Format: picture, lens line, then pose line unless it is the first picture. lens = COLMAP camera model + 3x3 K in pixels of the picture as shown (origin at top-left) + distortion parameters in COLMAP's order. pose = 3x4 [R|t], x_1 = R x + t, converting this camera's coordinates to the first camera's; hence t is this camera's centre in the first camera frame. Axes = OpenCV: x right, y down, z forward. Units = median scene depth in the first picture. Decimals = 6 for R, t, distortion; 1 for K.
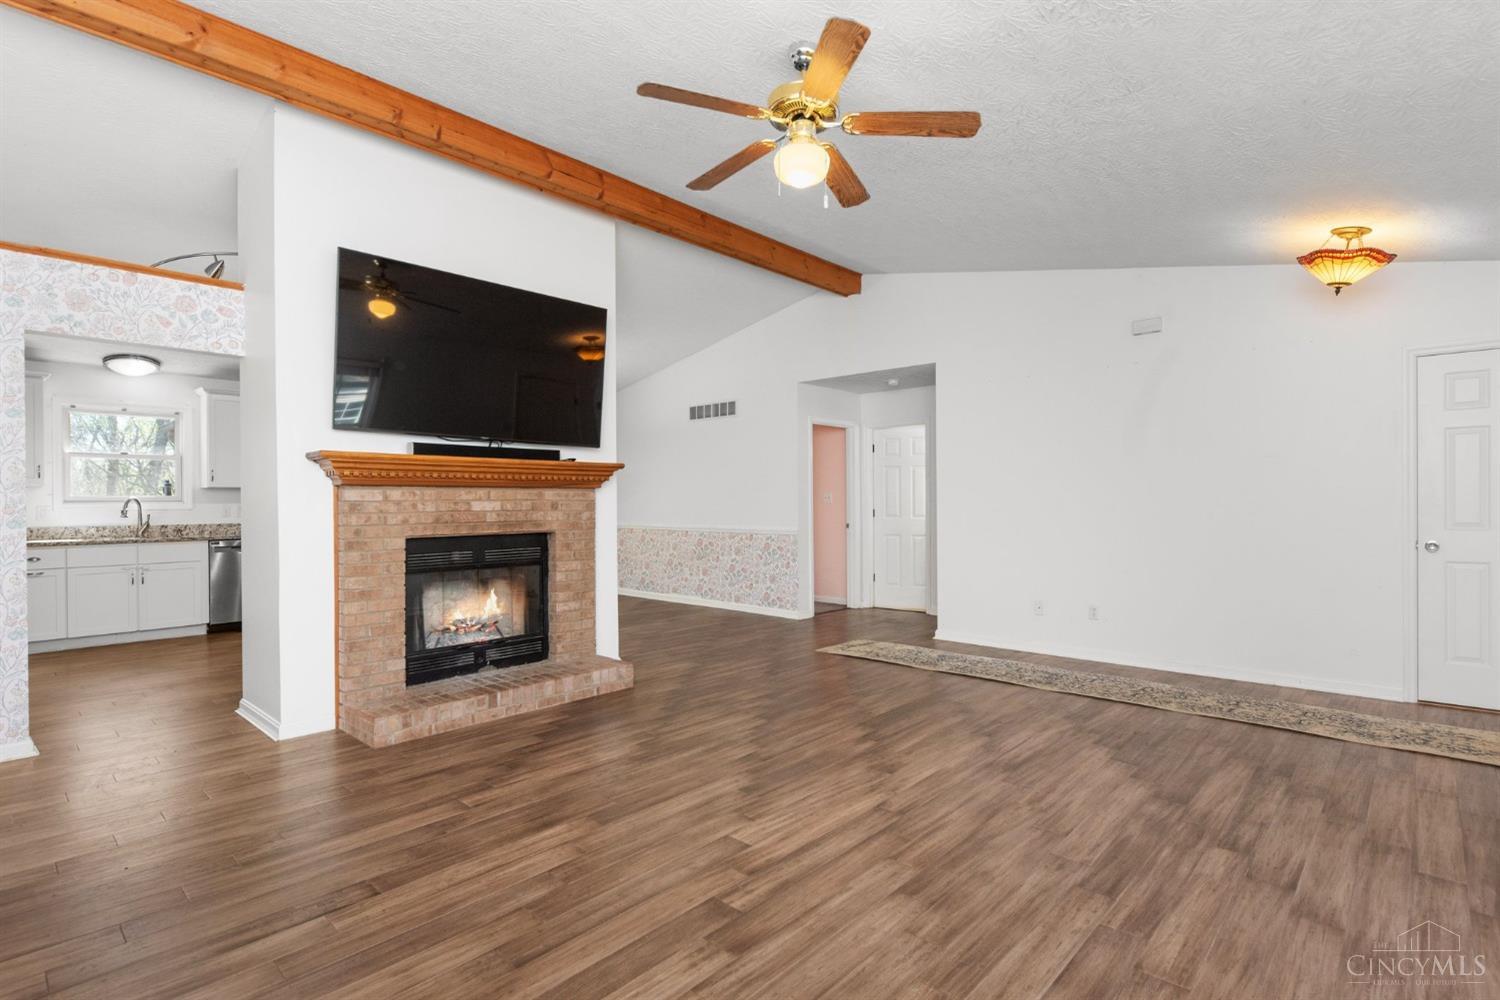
lens RADIAL K [[726.9, 0, 737.9], [0, 726.9, 504.2], [0, 0, 1]] dist [0.018297, -0.012508]
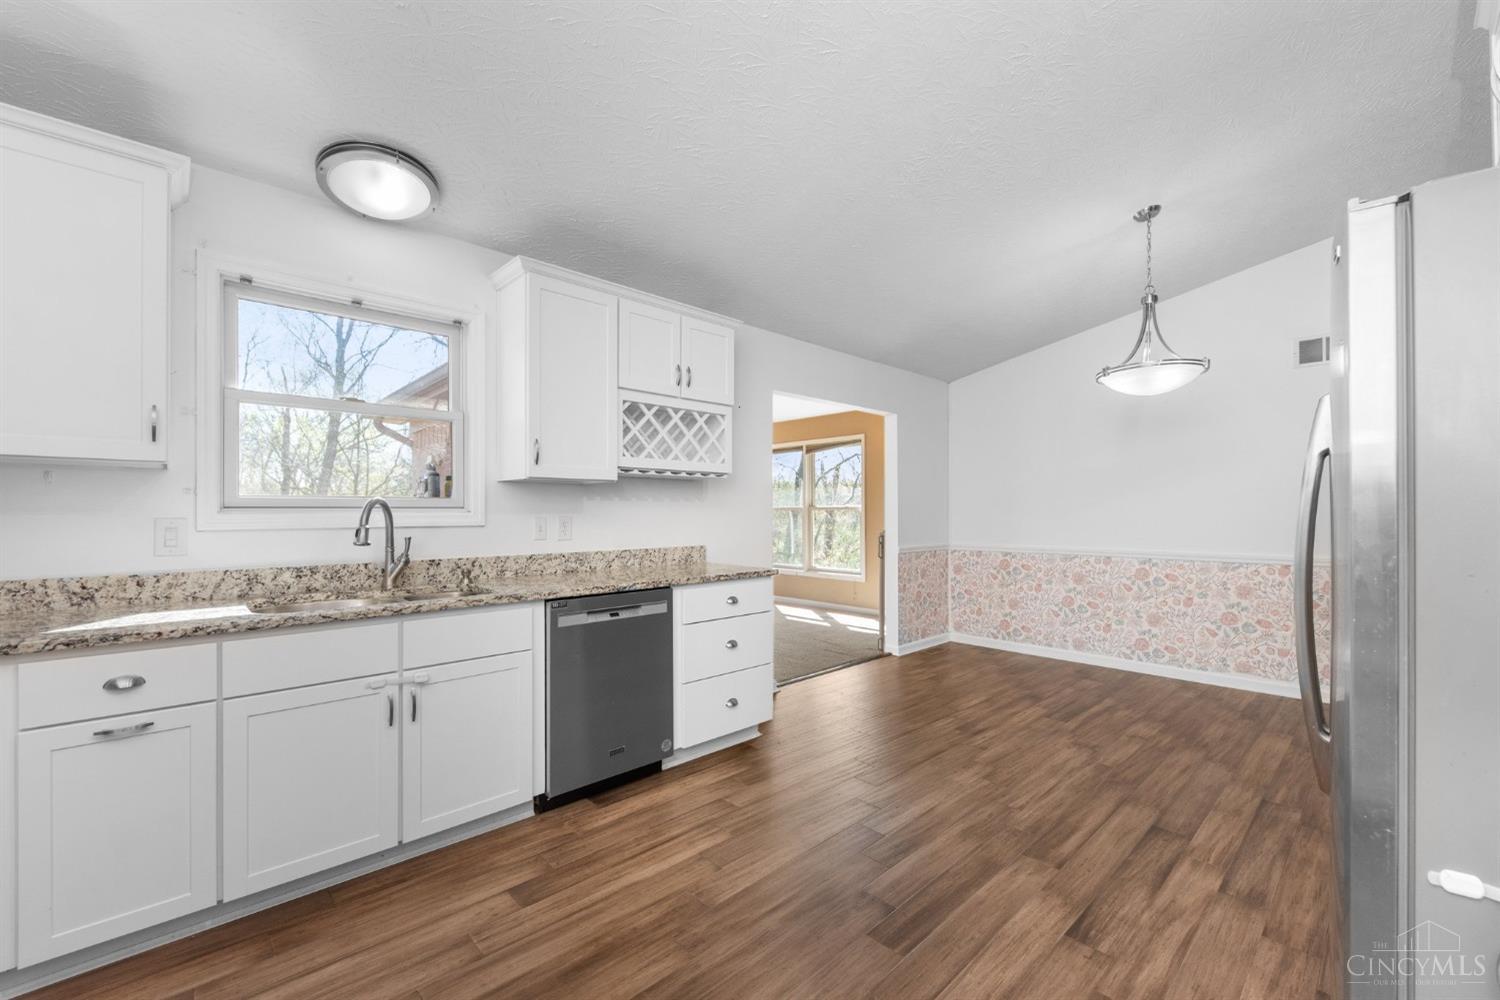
lens RADIAL K [[618.1, 0, 750.0], [0, 618.1, 500.0], [0, 0, 1]] dist [0.000986, 0.000044]
pose [[0.998335, 0.001466, -0.057664, -1.114856], [-0.002962, 0.999661, -0.025868, 0.001392], [0.057607, 0.025996, 0.998001, 1.233953]]
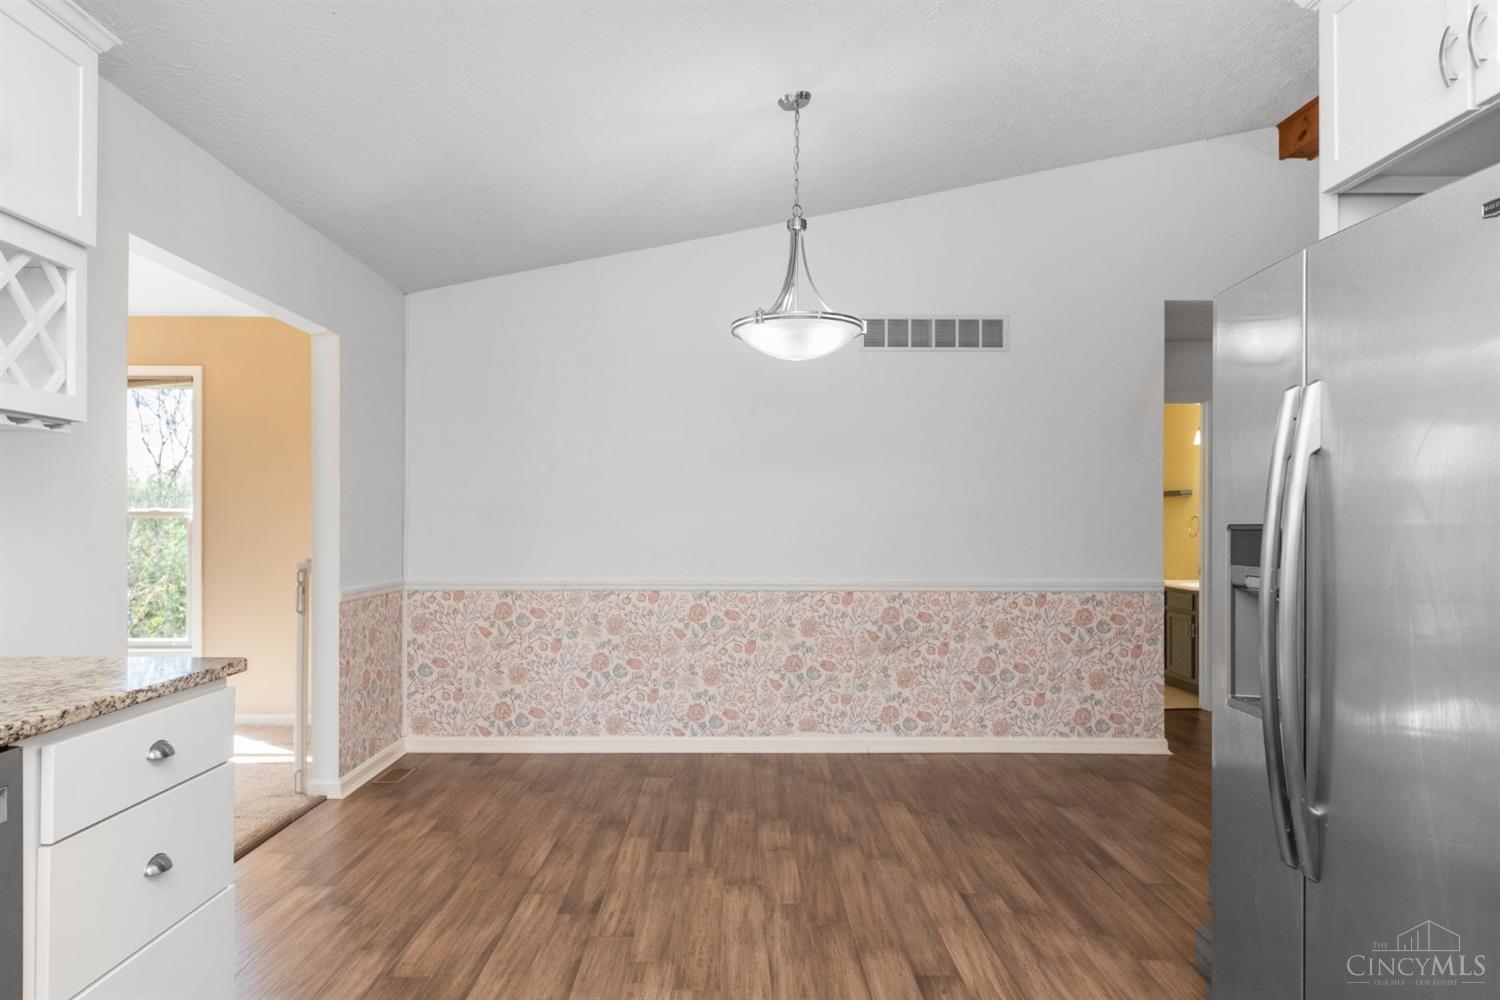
lens RADIAL K [[974.9, 0, 745.7], [0, 974.9, 512.9], [0, 0, 1]] dist [0.018218, 0.000685]
pose [[0.717159, 0.015144, 0.696745, -1.334278], [-0.001824, 0.999801, -0.019853, 0.001216], [-0.696907, 0.012967, 0.717044, 1.498878]]
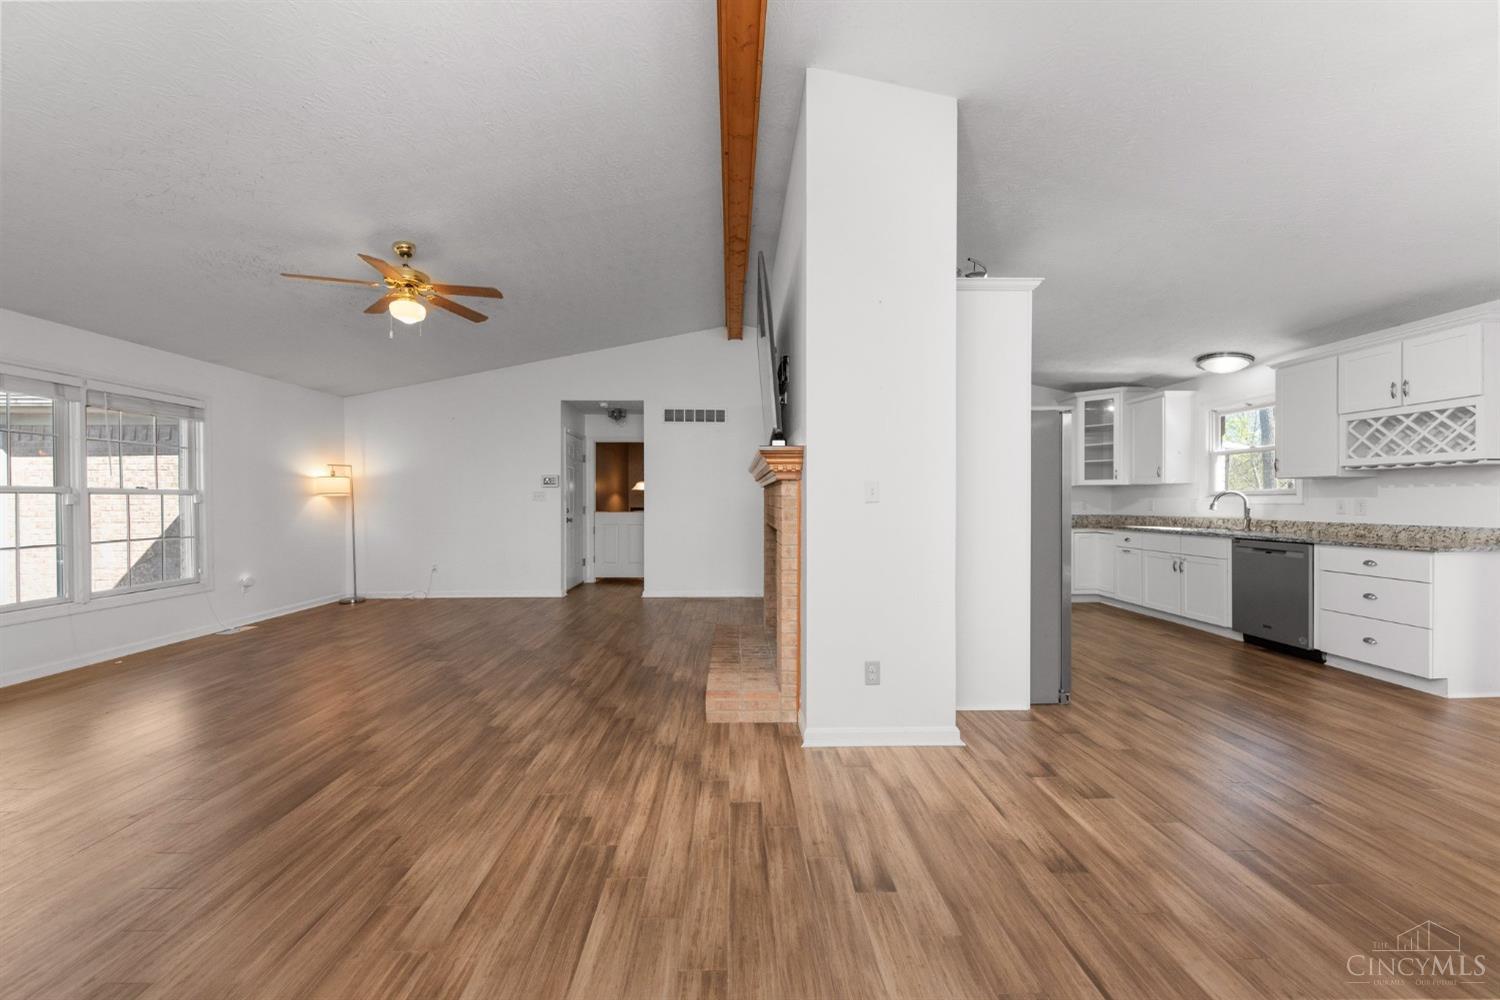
lens RADIAL K [[529.7, 0, 750.0], [0, 529.7, 500.0], [0, 0, 1]] dist [0.000904, -0.000032]
pose [[-0.704769, 0.006507, -0.709407, 0.335200], [0.002561, 0.999975, 0.006628, -0.006578], [0.709433, 0.002855, -0.704767, 1.988537]]
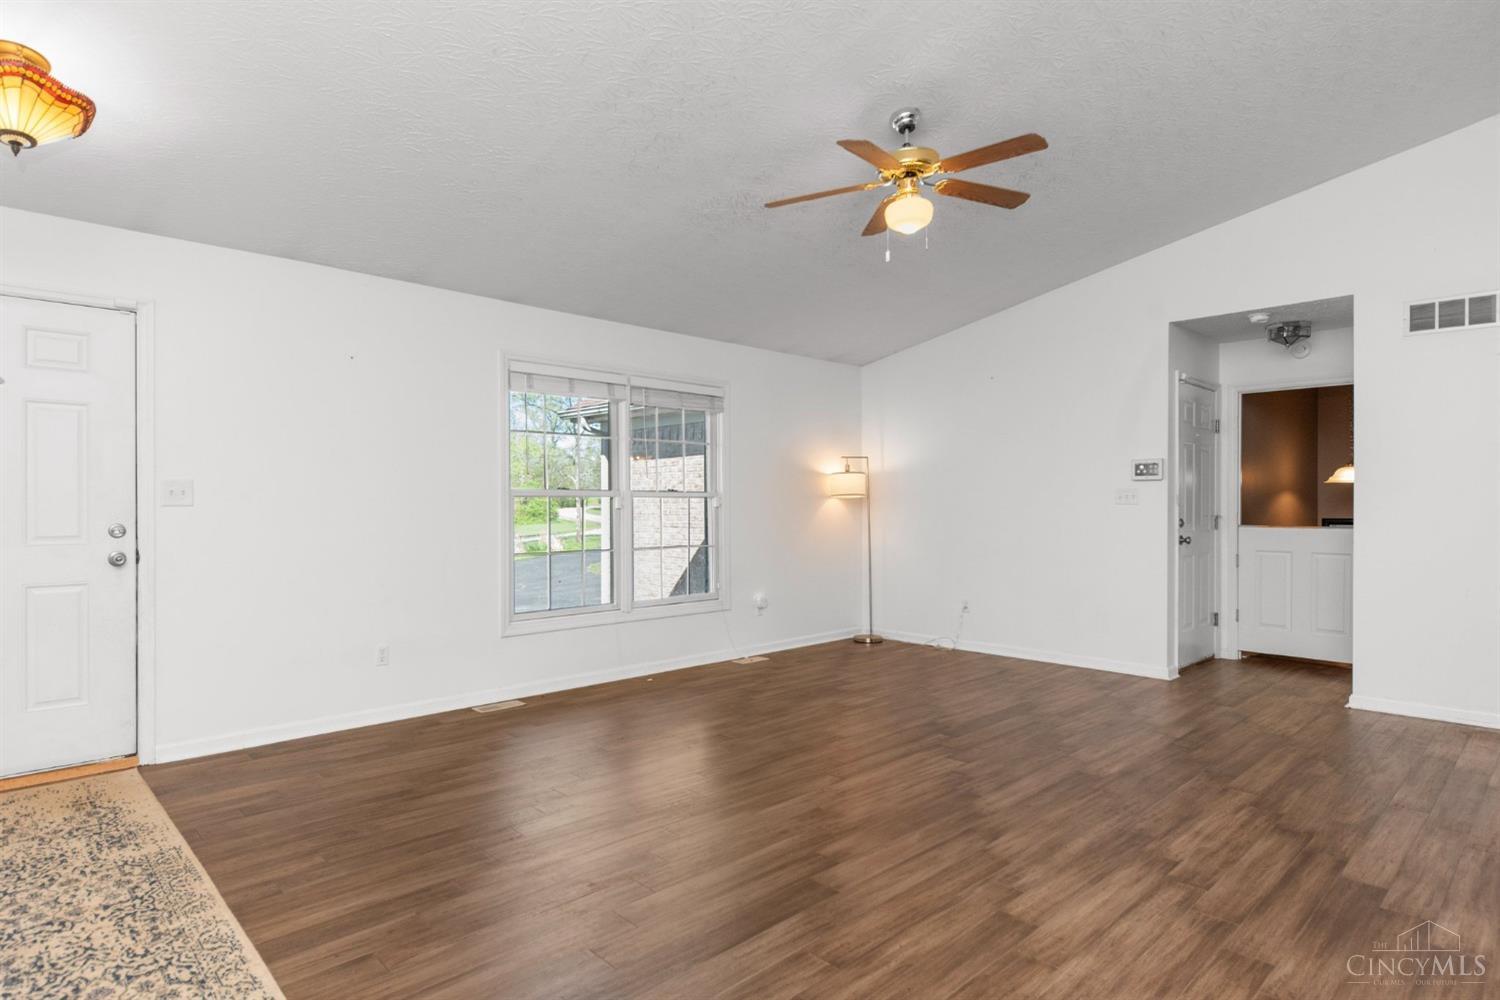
lens RADIAL K [[820.7, 0, 736.3], [0, 820.7, 509.7], [0, 0, 1]] dist [0.016256, -0.014530]
pose [[-0.998534, 0.006521, 0.053727, 0.232545], [0.007067, 0.999925, 0.009972, -0.005514], [-0.053658, 0.010337, -0.998506, 1.842932]]
